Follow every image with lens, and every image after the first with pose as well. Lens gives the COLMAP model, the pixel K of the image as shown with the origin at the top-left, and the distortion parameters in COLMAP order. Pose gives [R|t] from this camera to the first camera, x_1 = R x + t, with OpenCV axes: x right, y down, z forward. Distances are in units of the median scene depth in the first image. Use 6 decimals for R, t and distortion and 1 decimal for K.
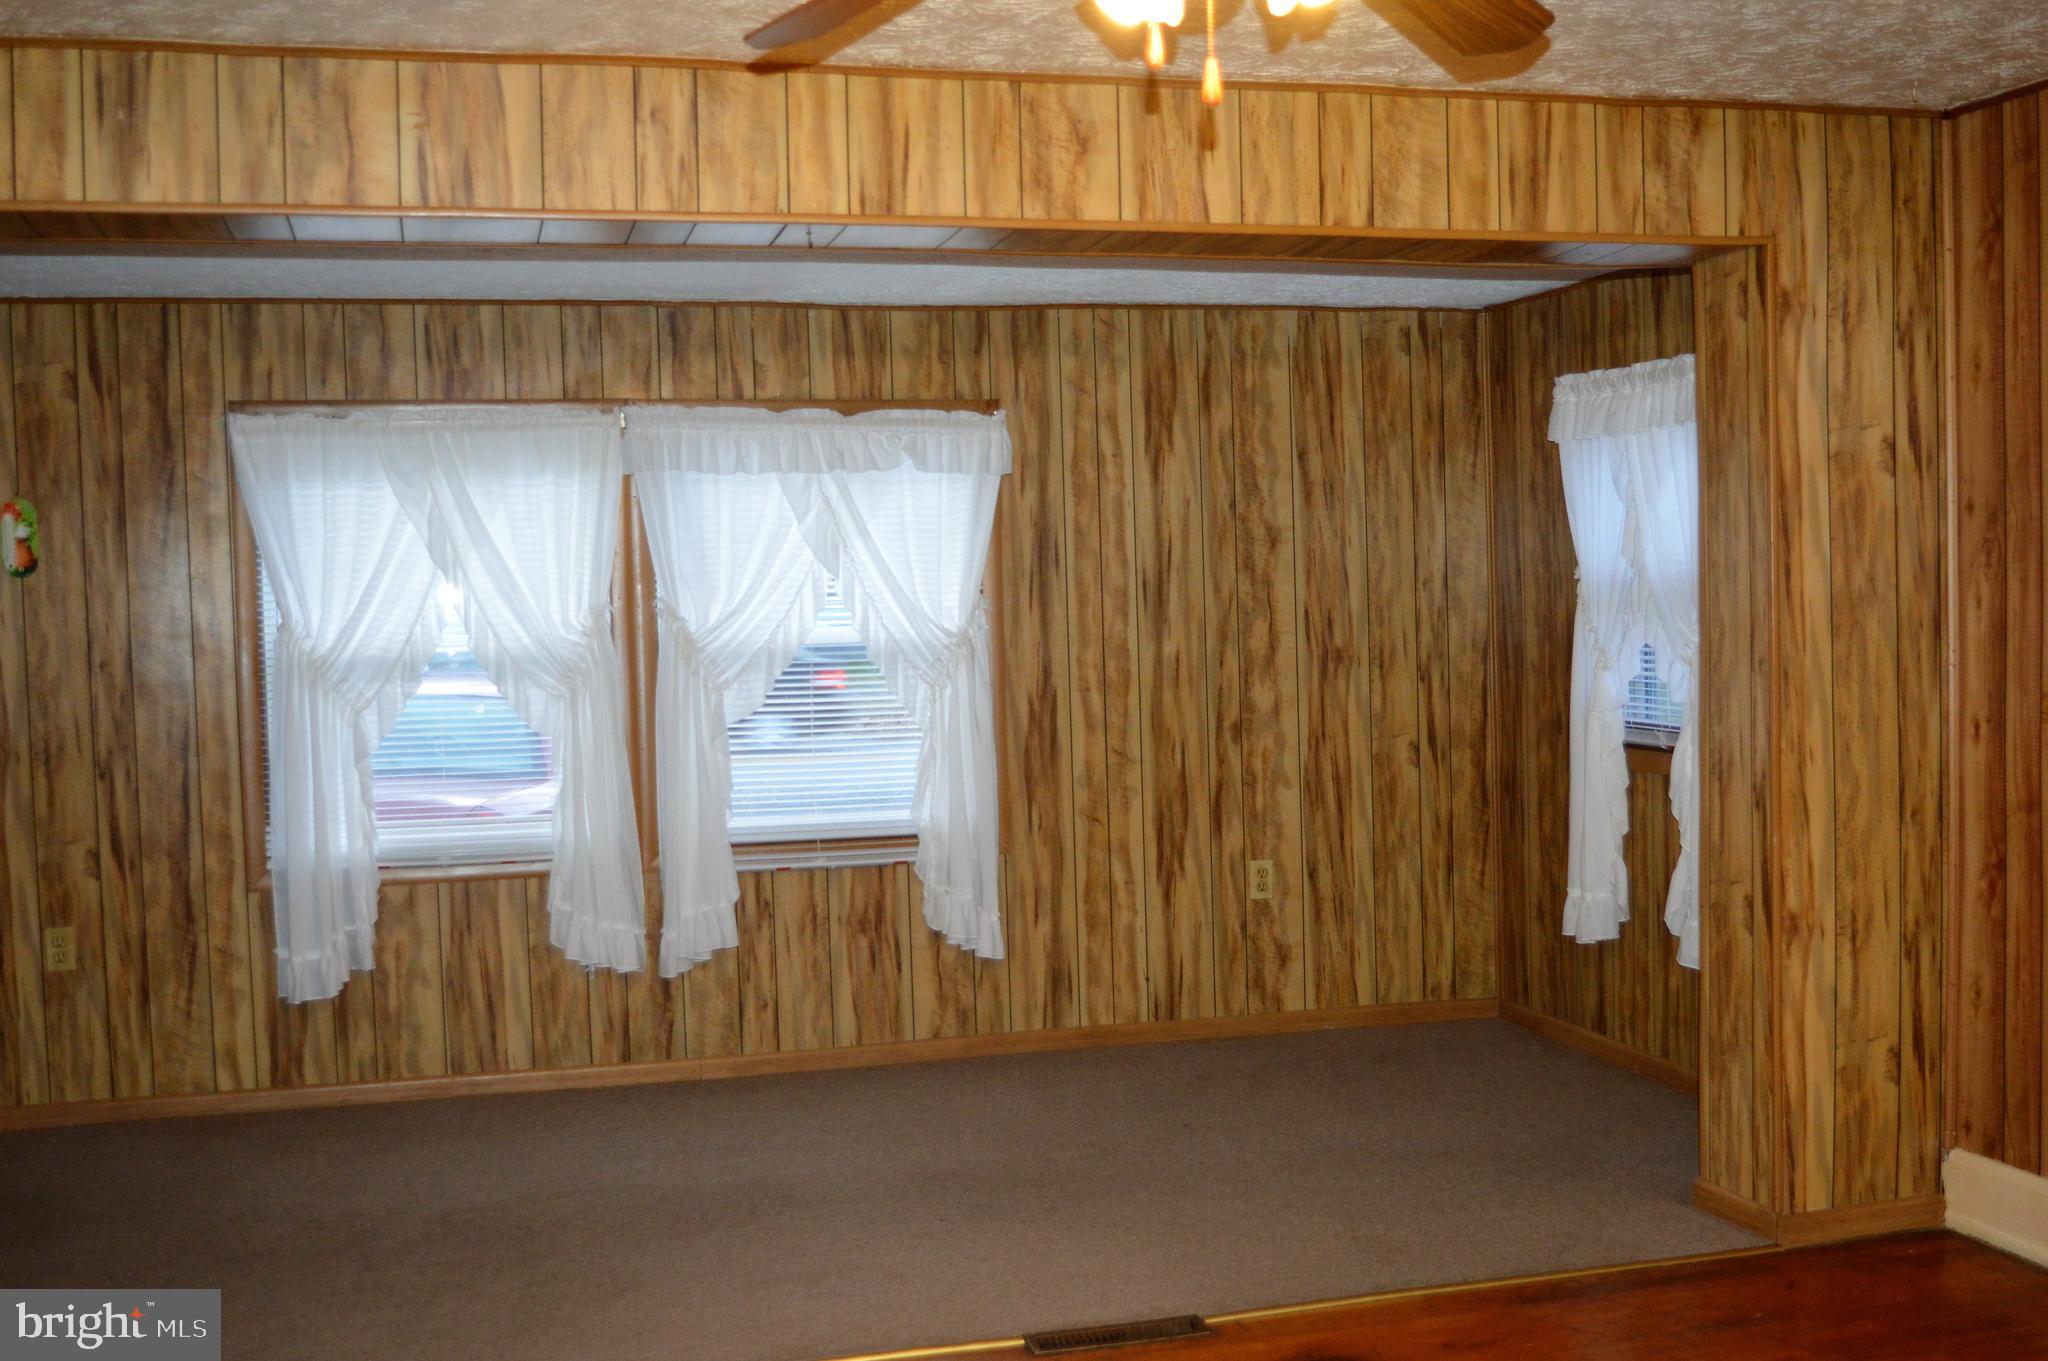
lens RADIAL K [[1917.8, 0, 1019.0], [0, 1917.8, 727.1], [0, 0, 1]] dist [-0.062116, 0.000000]
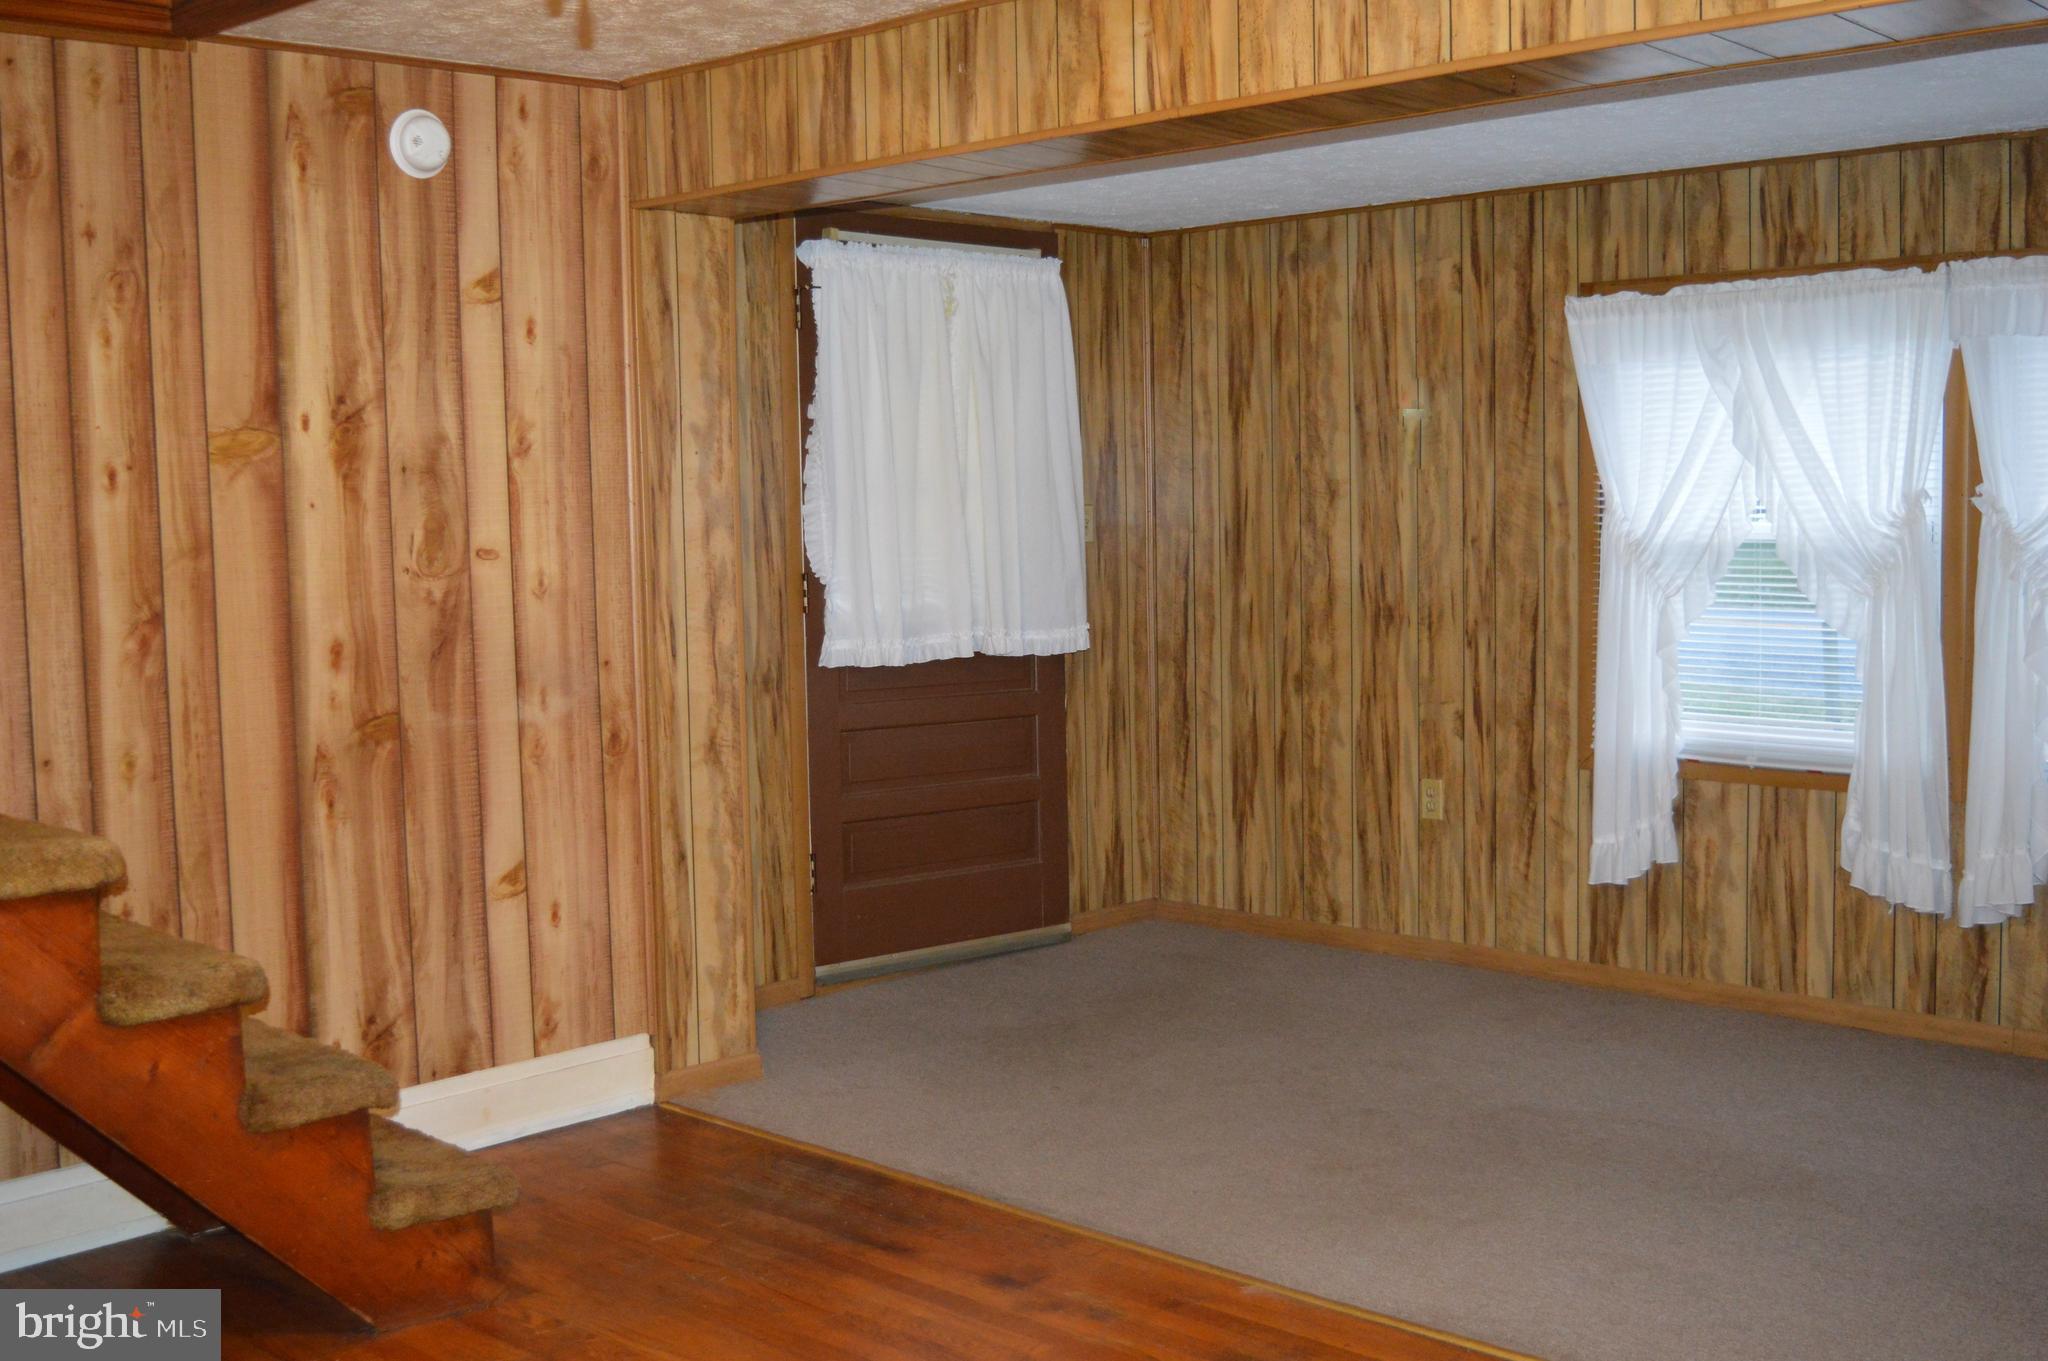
lens RADIAL K [[2279.4, 0, 1011.9], [0, 2279.4, 727.5], [0, 0, 1]] dist [-0.064954, 0.000000]
pose [[0.513371, 0.105395, -0.851670, 0.480244], [-0.046723, 0.994390, 0.094893, -0.036795], [0.856894, -0.008923, 0.515416, 0.113448]]
